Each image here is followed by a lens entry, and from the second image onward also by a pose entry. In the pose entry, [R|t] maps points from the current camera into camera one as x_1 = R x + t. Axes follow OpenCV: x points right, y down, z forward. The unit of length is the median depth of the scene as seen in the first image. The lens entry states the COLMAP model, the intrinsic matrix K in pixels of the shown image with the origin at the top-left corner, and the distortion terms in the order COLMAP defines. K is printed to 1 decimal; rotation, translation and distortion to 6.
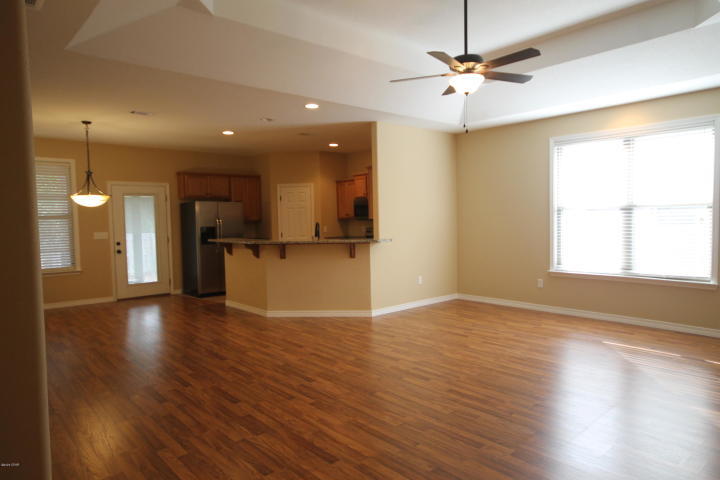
lens RADIAL K [[464.6, 0, 360.0], [0, 464.6, 240.0], [0, 0, 1]] dist [-0.004242, 0.000766]
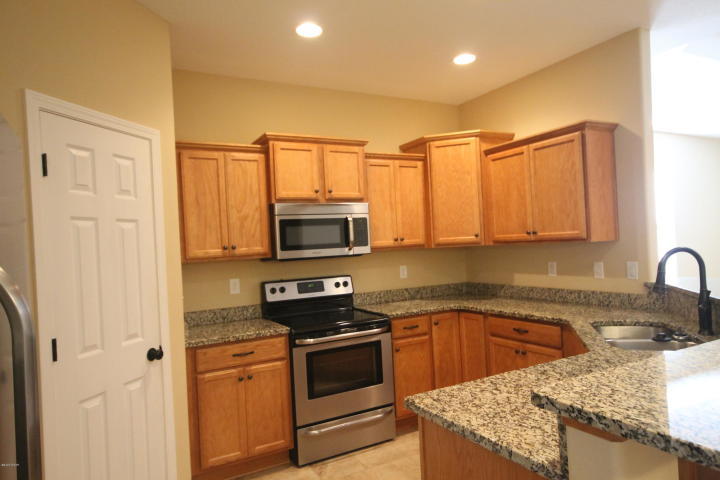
lens RADIAL K [[464.6, 0, 360.0], [0, 464.6, 240.0], [0, 0, 1]] dist [-0.004242, 0.000766]
pose [[0.213987, 0.017314, 0.976683, -0.352478], [0.093894, 0.994849, -0.038208, -0.040116], [-0.972313, 0.099881, 0.211259, 0.876725]]
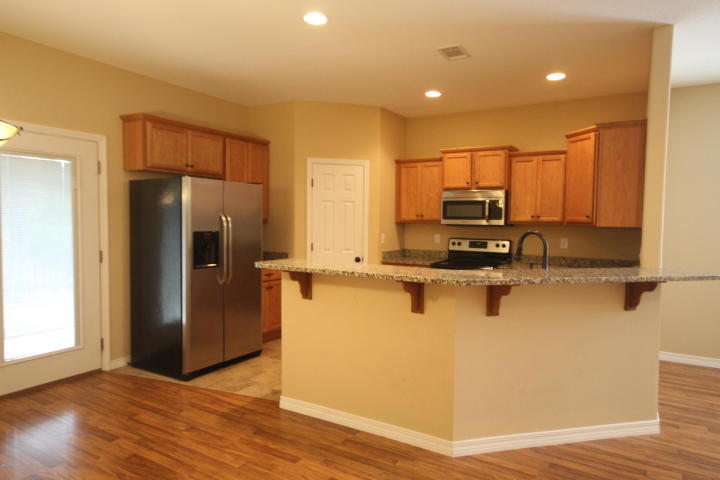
lens RADIAL K [[464.6, 0, 360.0], [0, 464.6, 240.0], [0, 0, 1]] dist [-0.004242, 0.000766]
pose [[0.952135, 0.017758, 0.305161, -0.303303], [-0.016623, 0.999842, -0.006318, -0.018315], [-0.305225, 0.000943, 0.952280, 0.464910]]
